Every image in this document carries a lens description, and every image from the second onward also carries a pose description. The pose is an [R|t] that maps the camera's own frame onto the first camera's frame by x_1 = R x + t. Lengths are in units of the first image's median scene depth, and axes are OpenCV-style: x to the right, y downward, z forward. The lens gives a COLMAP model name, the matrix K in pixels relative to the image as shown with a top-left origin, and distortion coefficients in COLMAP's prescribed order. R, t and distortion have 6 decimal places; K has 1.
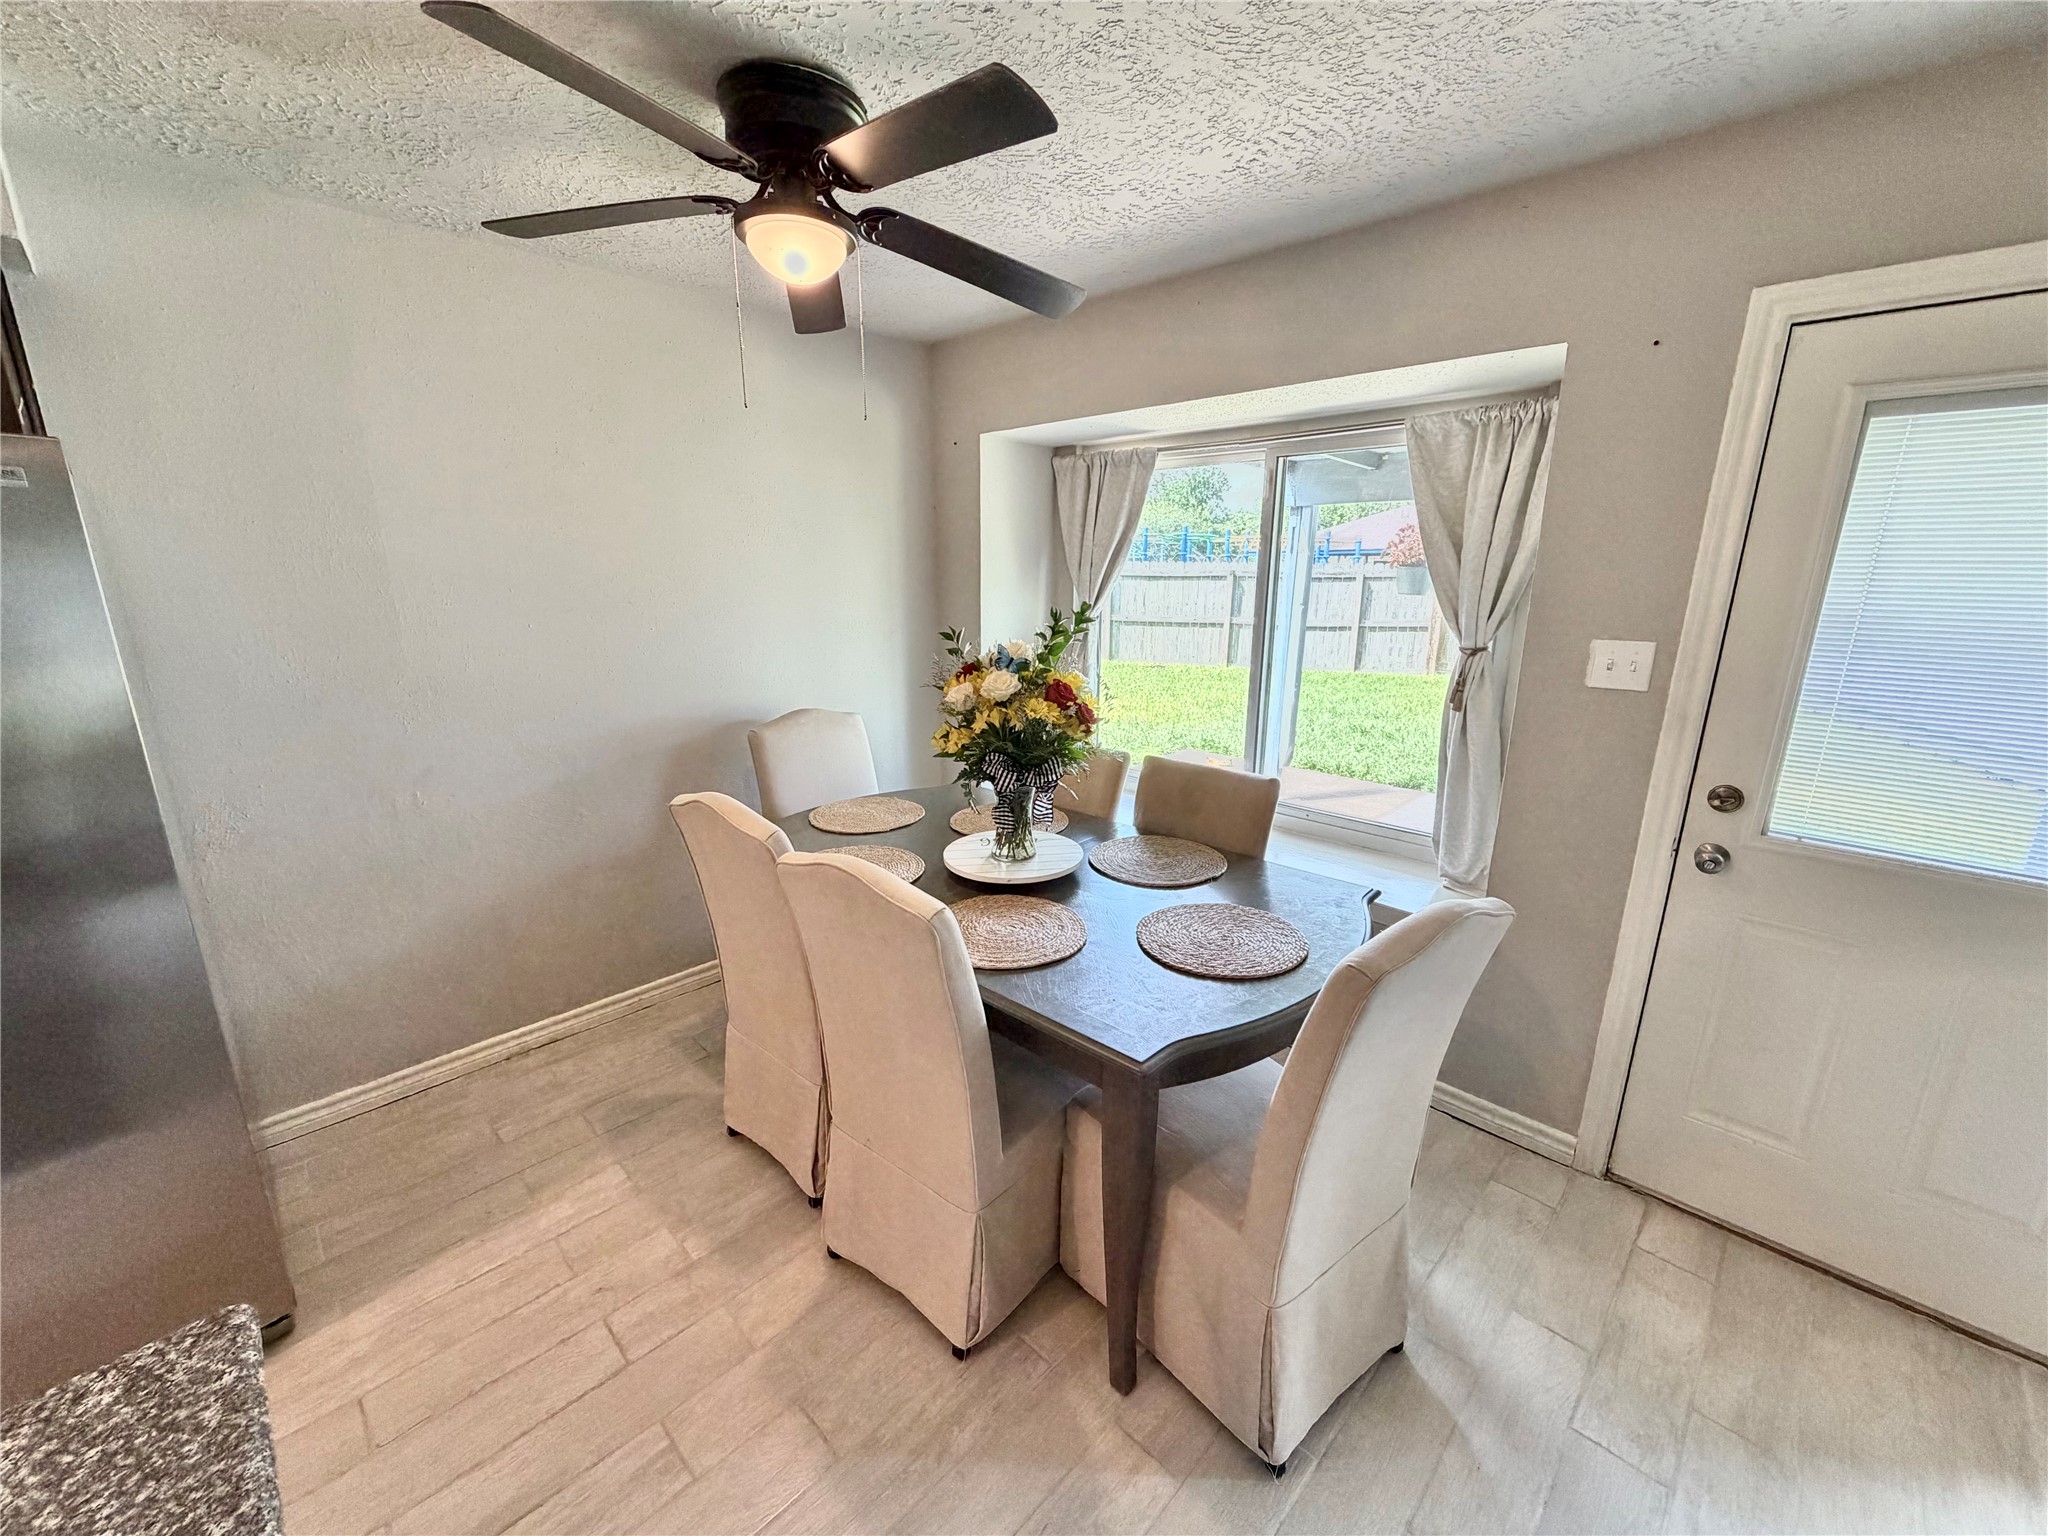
lens RADIAL K [[817.2, 0, 1019.6], [0, 817.2, 770.2], [0, 0, 1]] dist [0.000065, -0.000008]
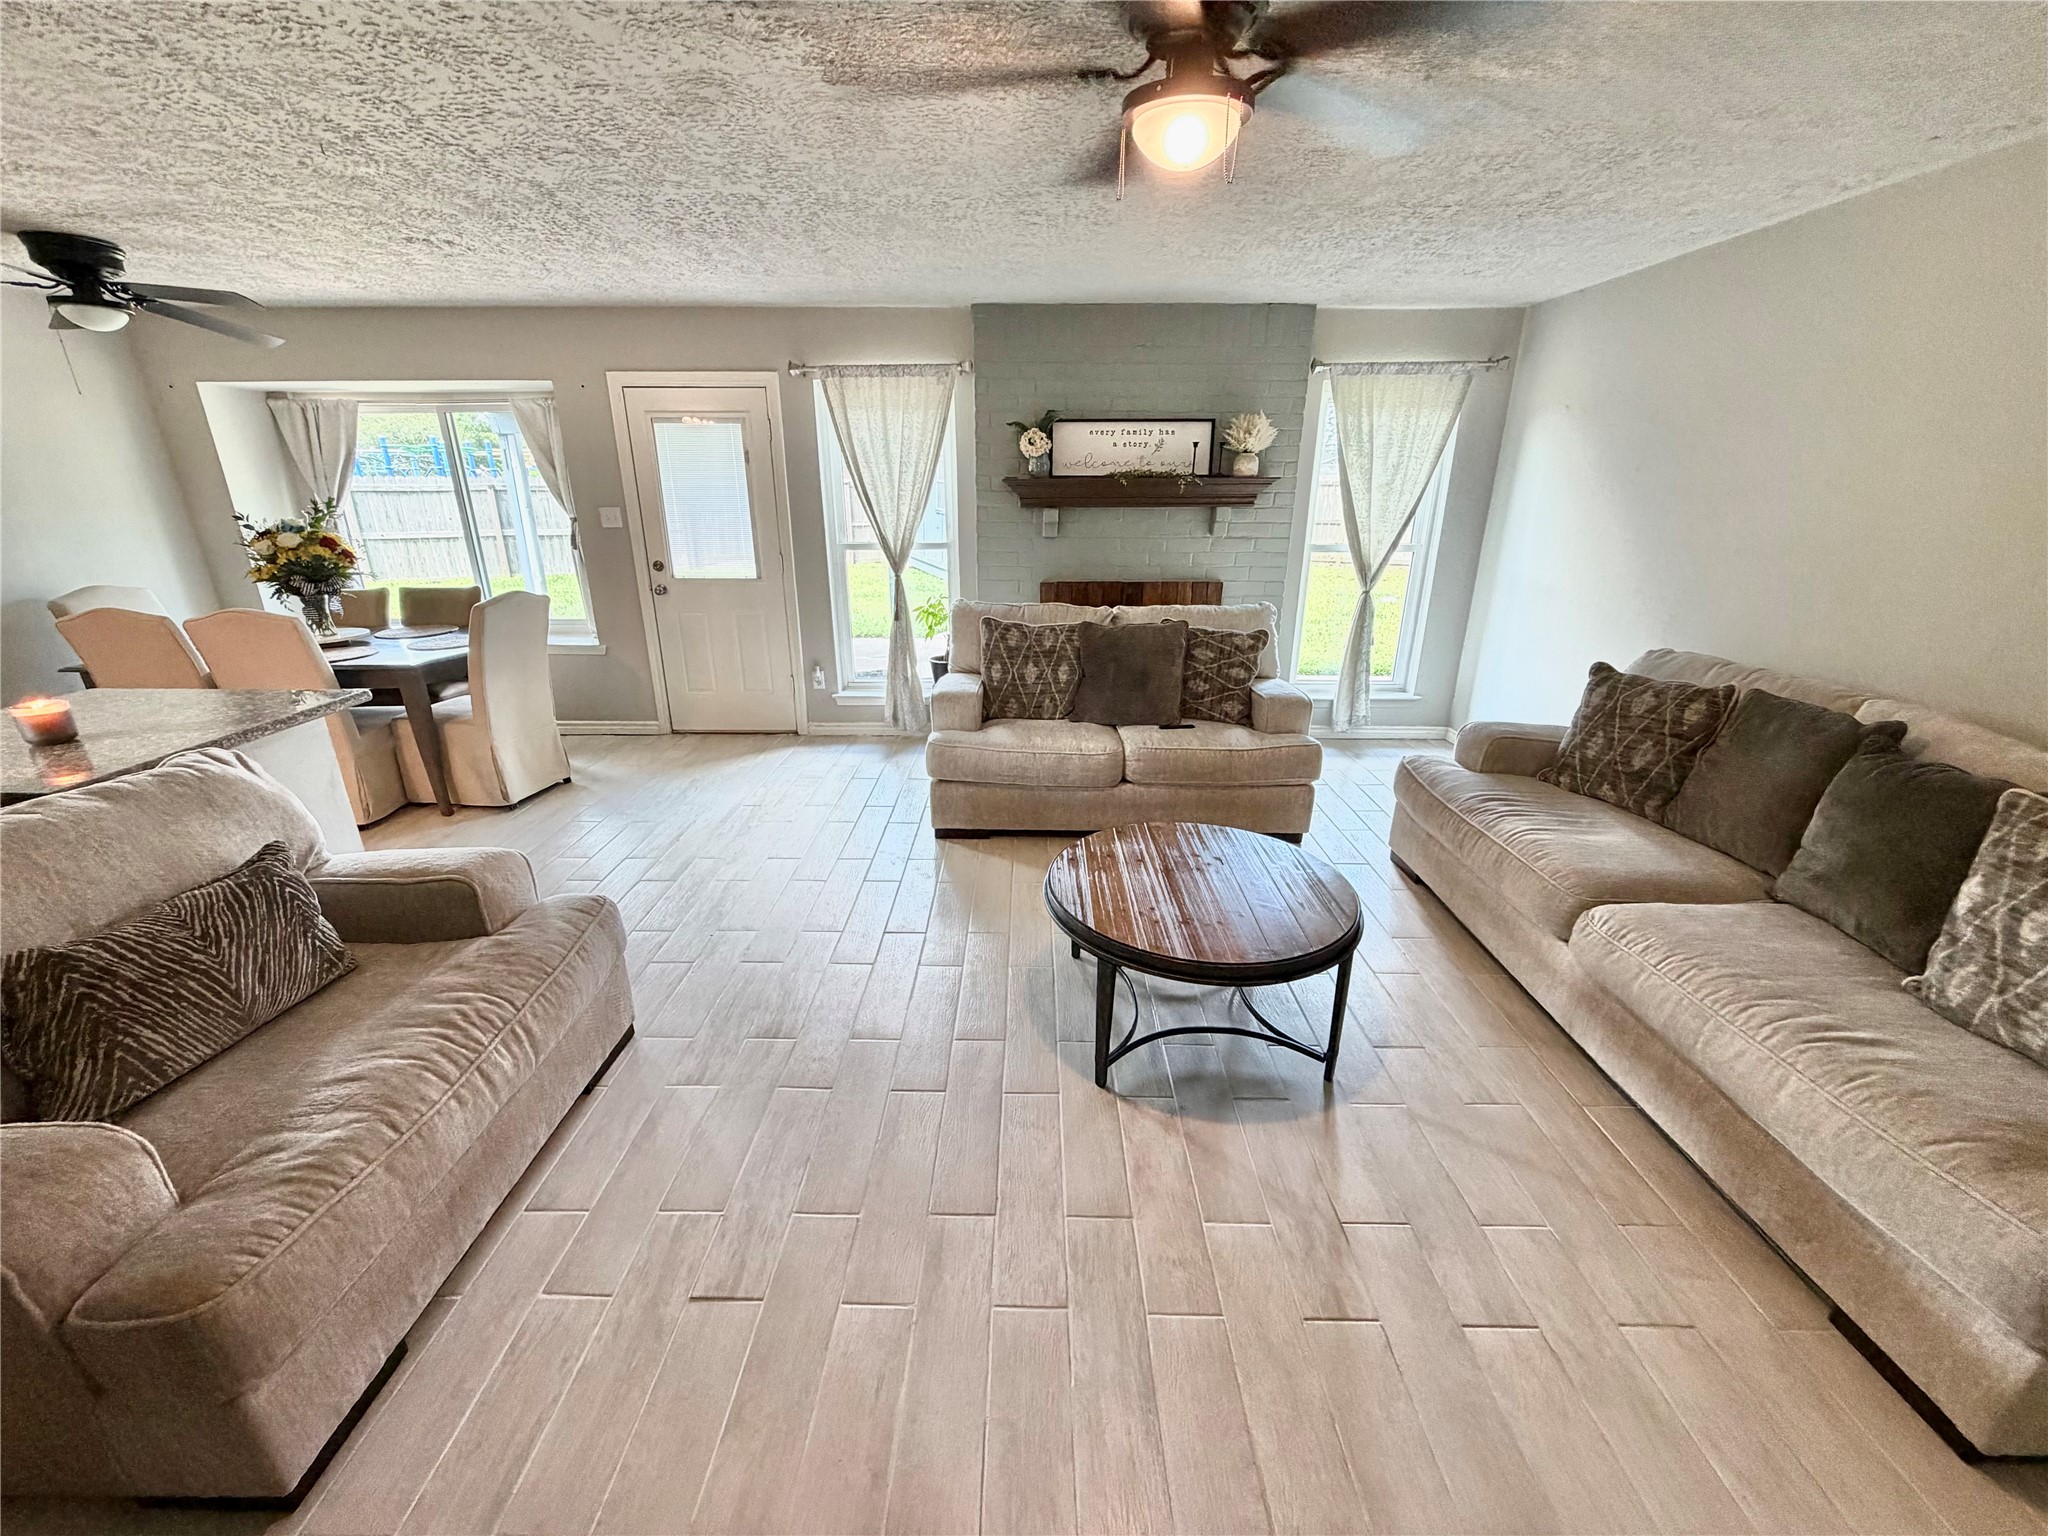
lens RADIAL K [[817.2, 0, 1019.6], [0, 817.2, 770.2], [0, 0, 1]] dist [0.000065, -0.000008]
pose [[0.719891, -0.237557, 0.652168, -0.164143], [0.173965, 0.971369, 0.161798, 0.403440], [-0.671932, -0.003022, 0.740607, -1.569917]]
